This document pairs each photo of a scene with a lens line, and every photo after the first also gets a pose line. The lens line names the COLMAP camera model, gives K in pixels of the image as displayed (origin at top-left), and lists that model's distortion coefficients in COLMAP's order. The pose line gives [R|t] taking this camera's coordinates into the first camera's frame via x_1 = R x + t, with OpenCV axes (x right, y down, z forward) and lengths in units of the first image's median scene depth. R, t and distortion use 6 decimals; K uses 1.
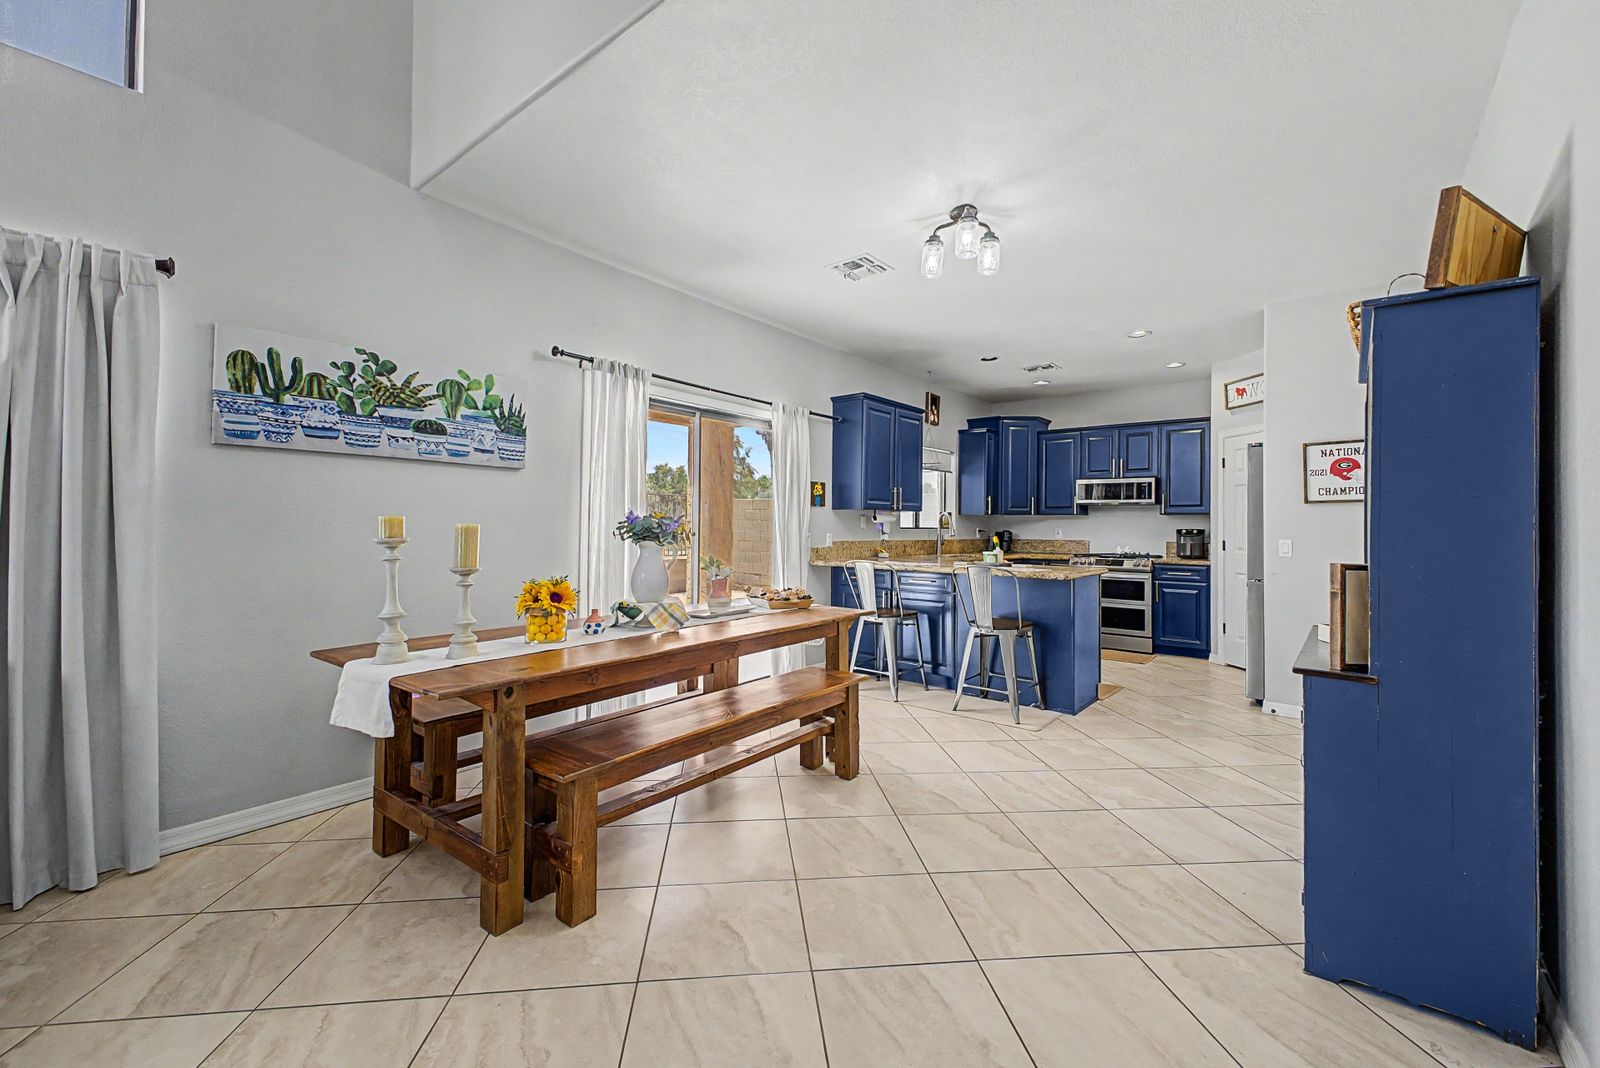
lens RADIAL K [[639.8, 0, 812.5], [0, 639.8, 527.2], [0, 0, 1]] dist [0.009631, -0.002356]
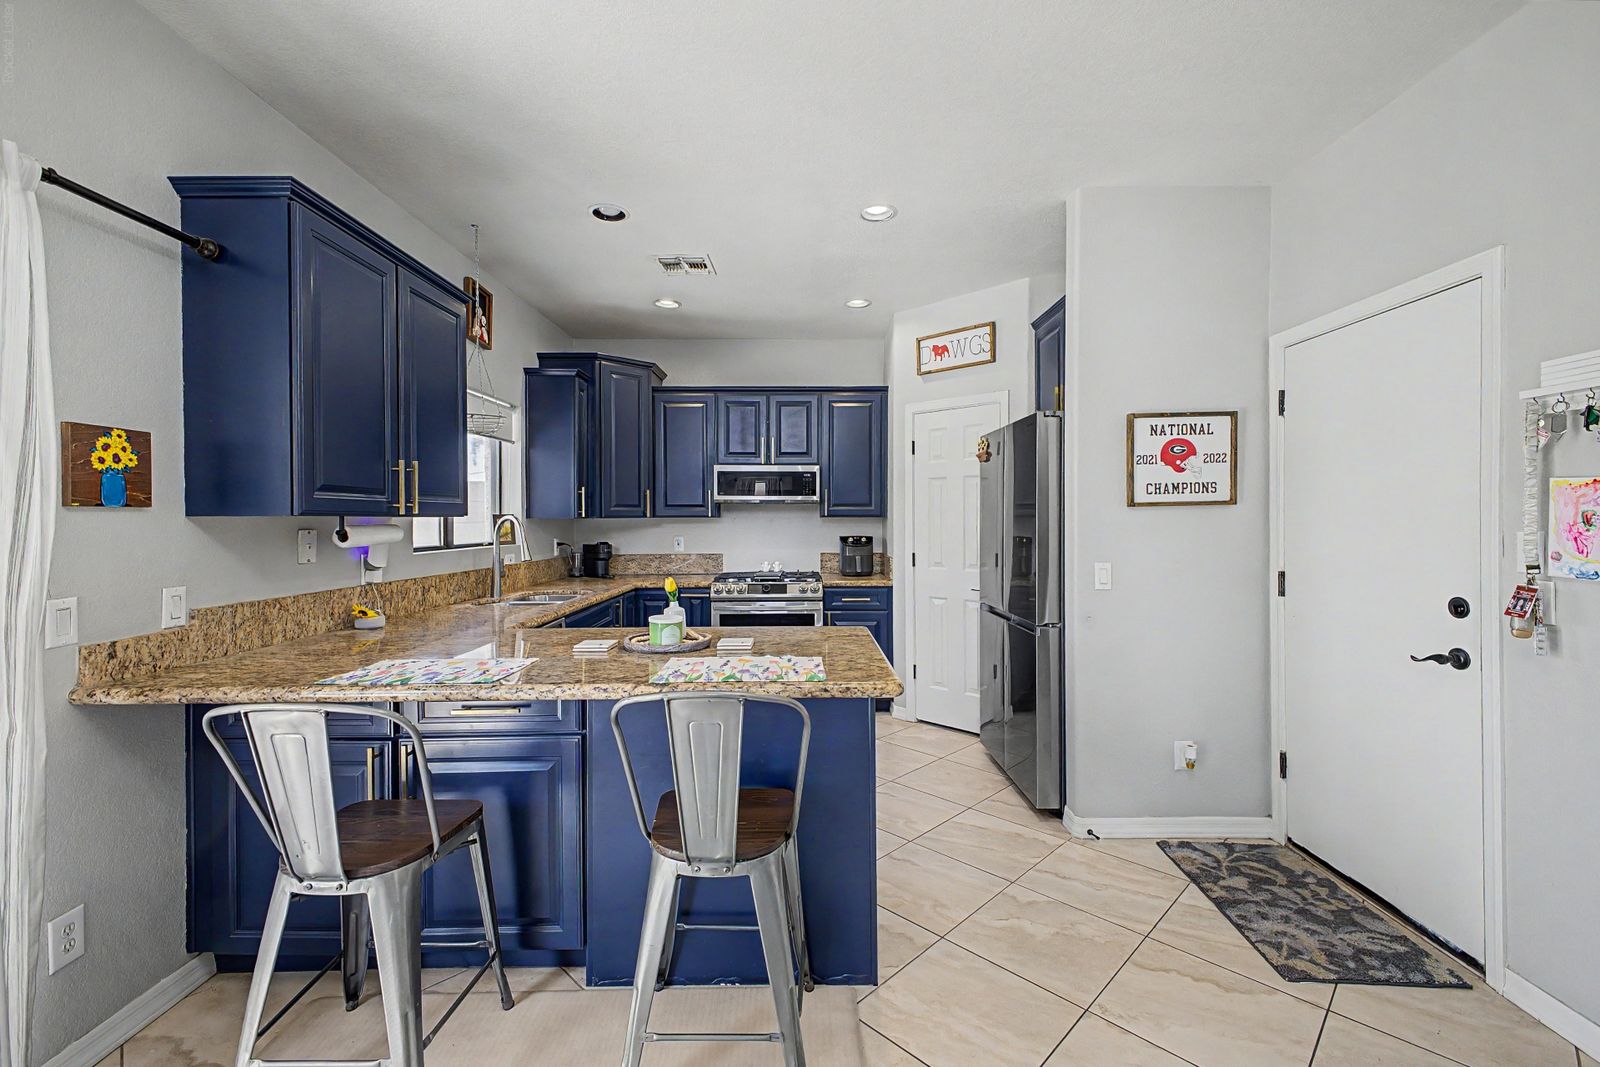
lens RADIAL K [[685.1, 0, 803.4], [0, 685.1, 526.9], [0, 0, 1]] dist [0.010069, -0.000341]
pose [[0.785289, -0.016219, 0.618916, 0.056681], [0.011565, 0.999867, 0.011528, -0.020379], [-0.619021, -0.001895, 0.785372, 0.476243]]
